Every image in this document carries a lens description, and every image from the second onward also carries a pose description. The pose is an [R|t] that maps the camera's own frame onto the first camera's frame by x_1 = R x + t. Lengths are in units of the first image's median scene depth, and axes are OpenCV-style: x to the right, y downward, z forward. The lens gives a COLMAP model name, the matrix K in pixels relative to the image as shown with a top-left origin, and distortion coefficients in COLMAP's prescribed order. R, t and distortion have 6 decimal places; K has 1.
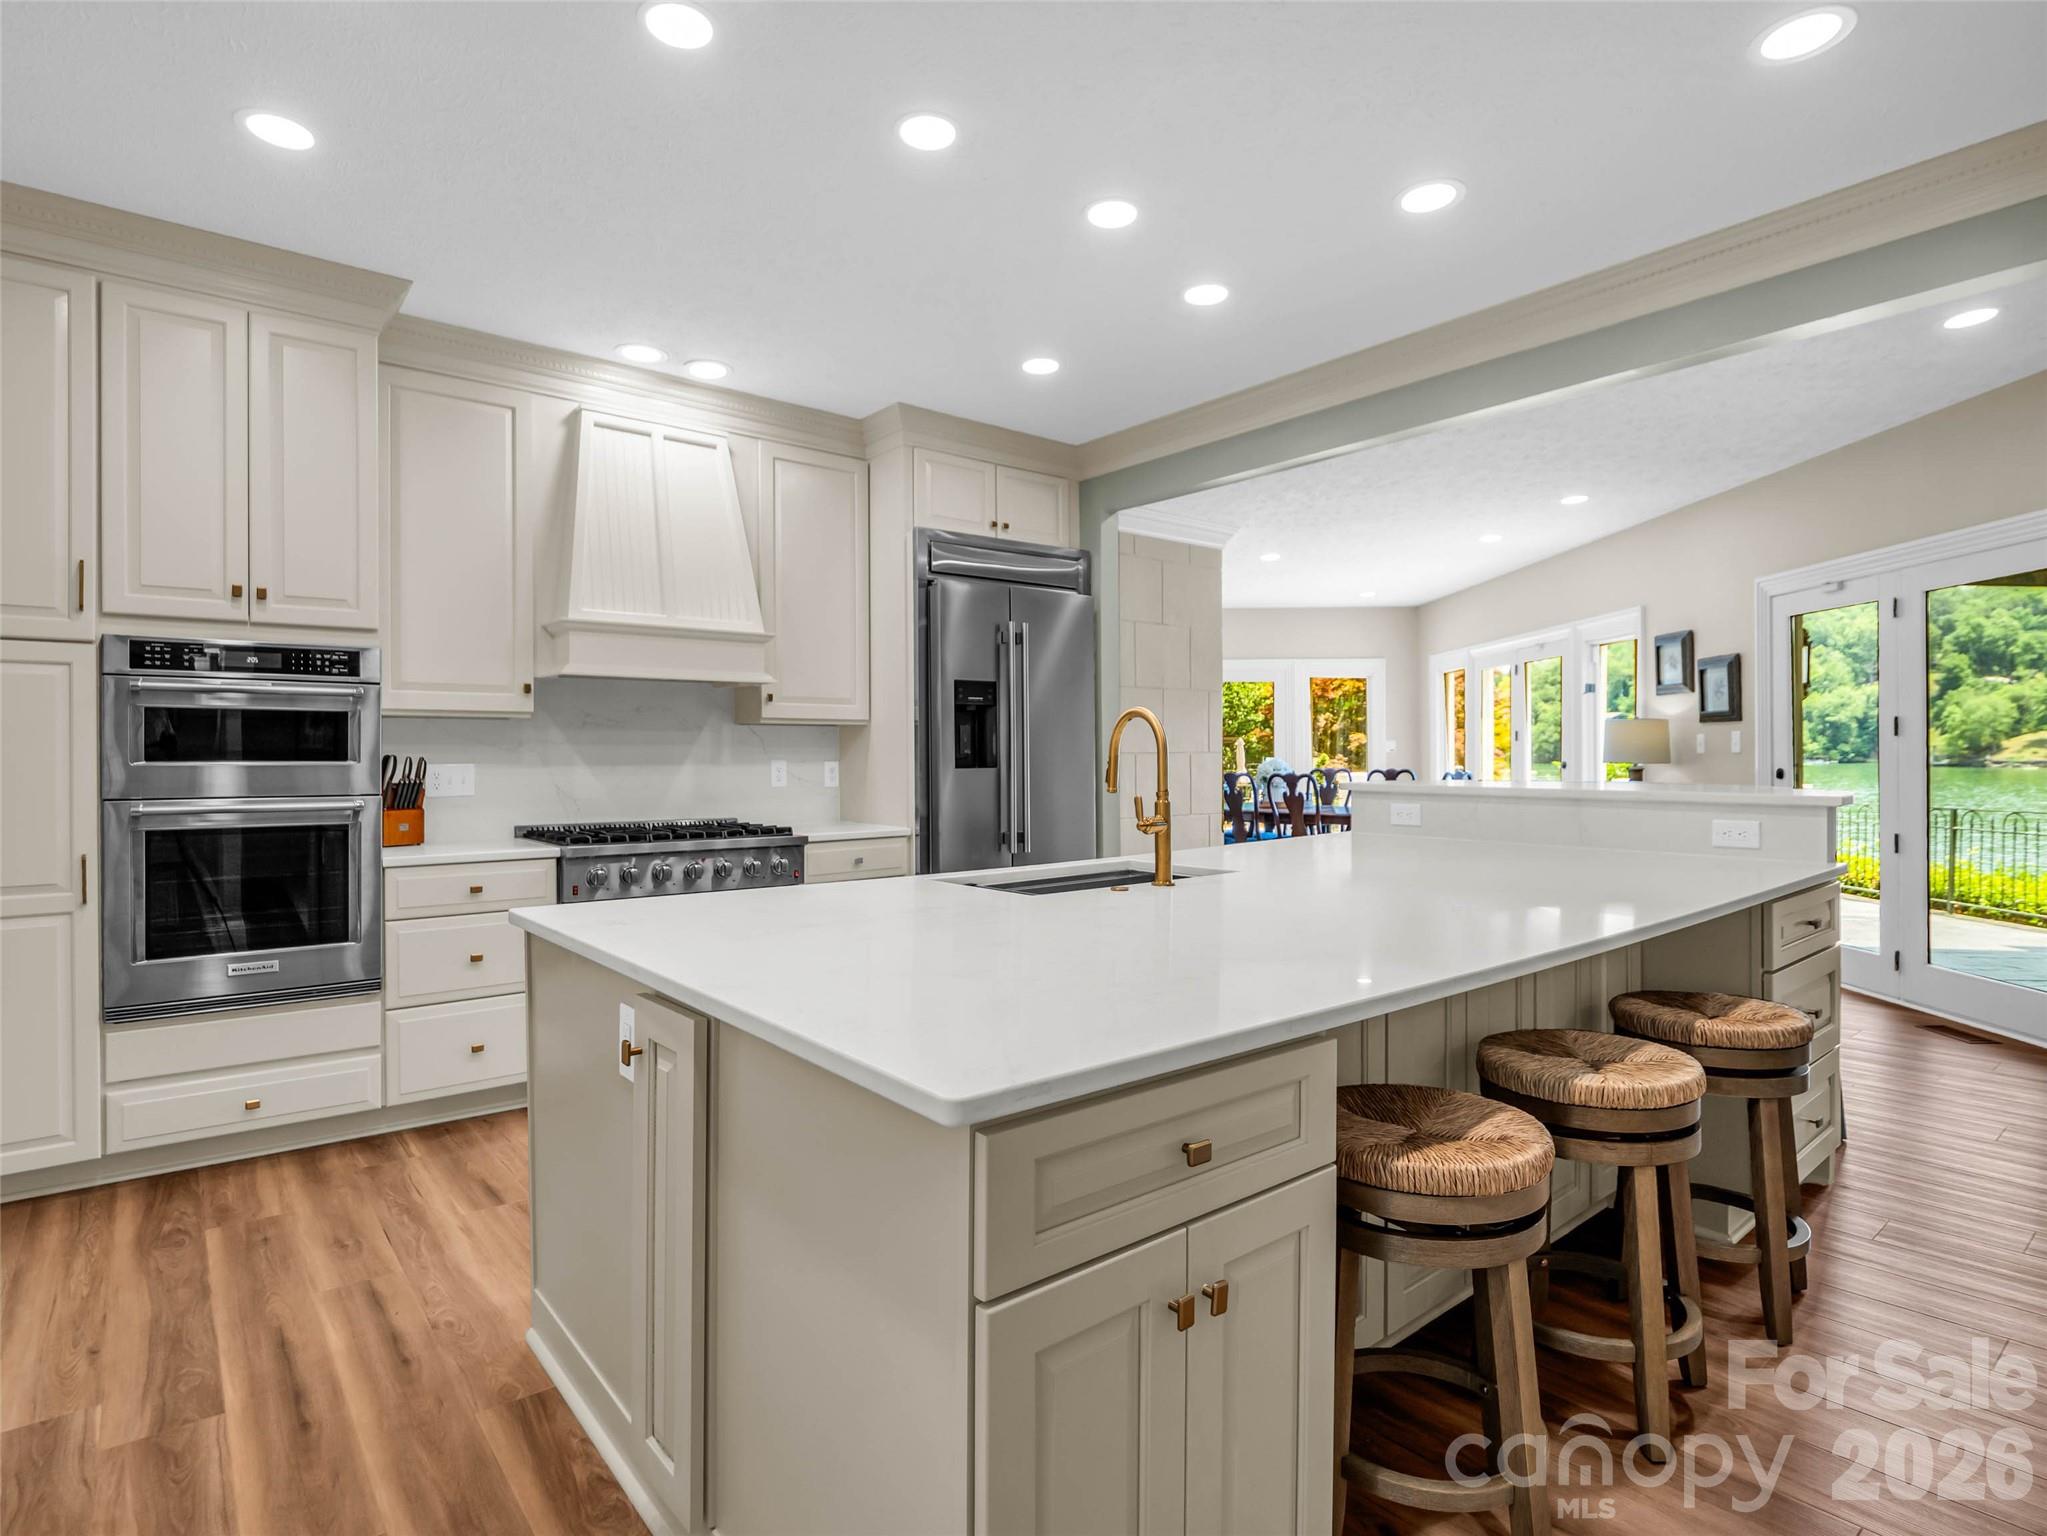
lens RADIAL K [[1110.4, 0, 974.1], [0, 1110.4, 770.0], [0, 0, 1]] dist [-0.026002, -0.004086]
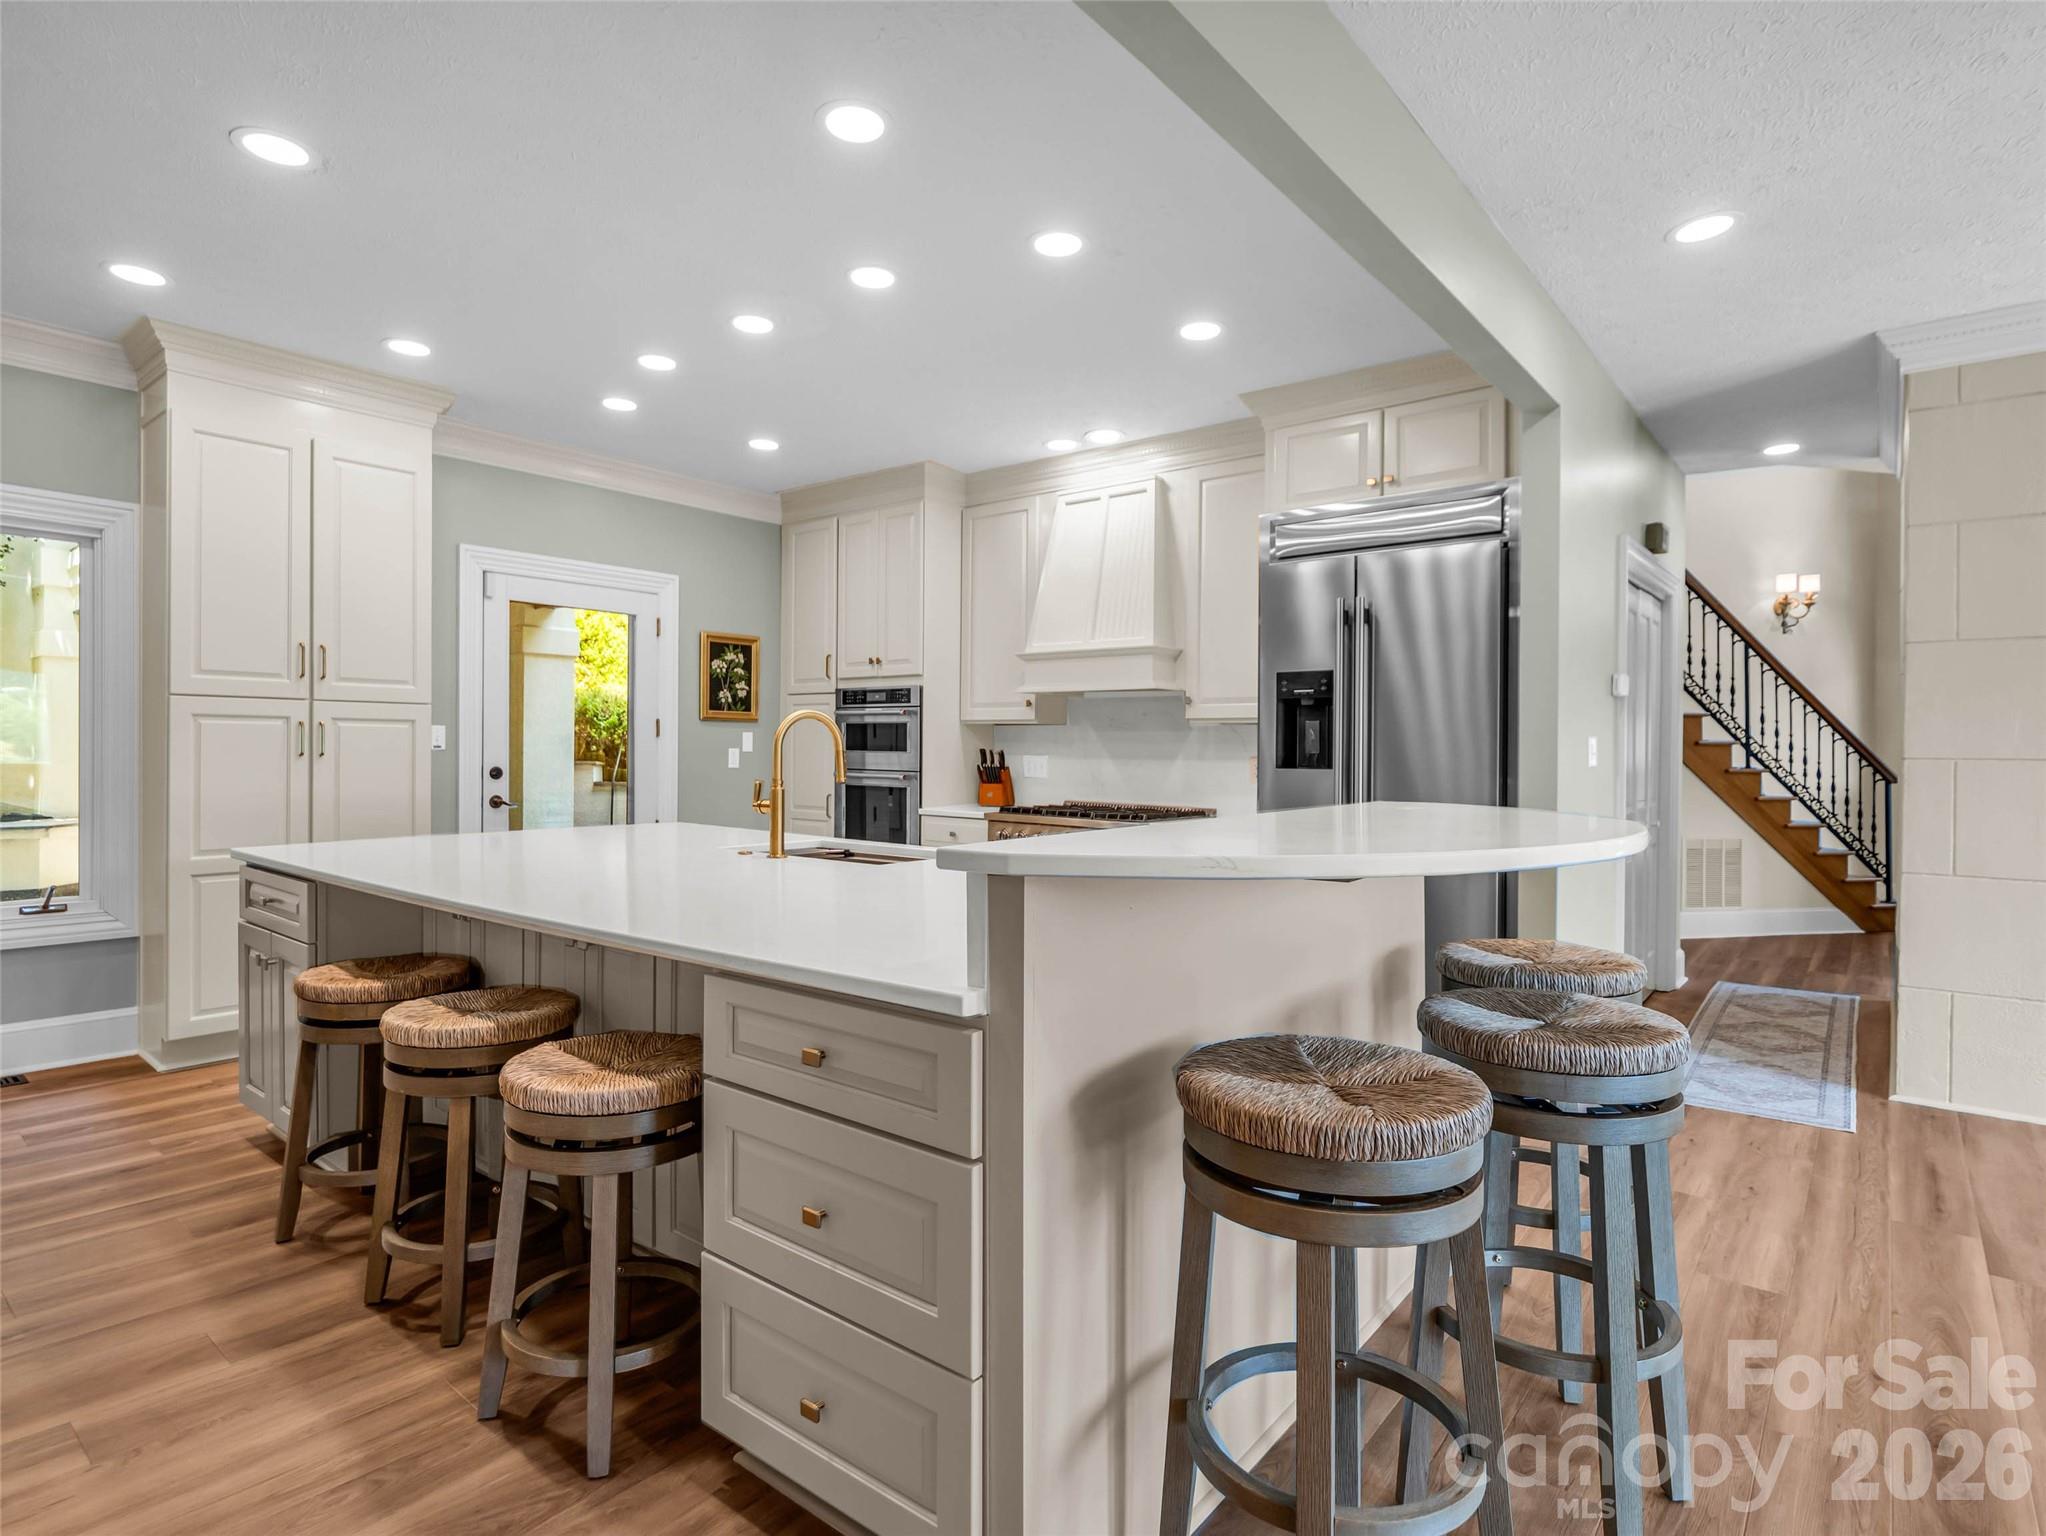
lens RADIAL K [[1069.5, 0, 1022.0], [0, 1069.5, 750.7], [0, 0, 1]] dist [-0.004397, -0.000238]
pose [[0.179118, 0.006672, -0.983805, 1.069516], [-0.025021, 0.999684, 0.002225, -0.016875], [0.983509, 0.024217, 0.179228, 0.830260]]
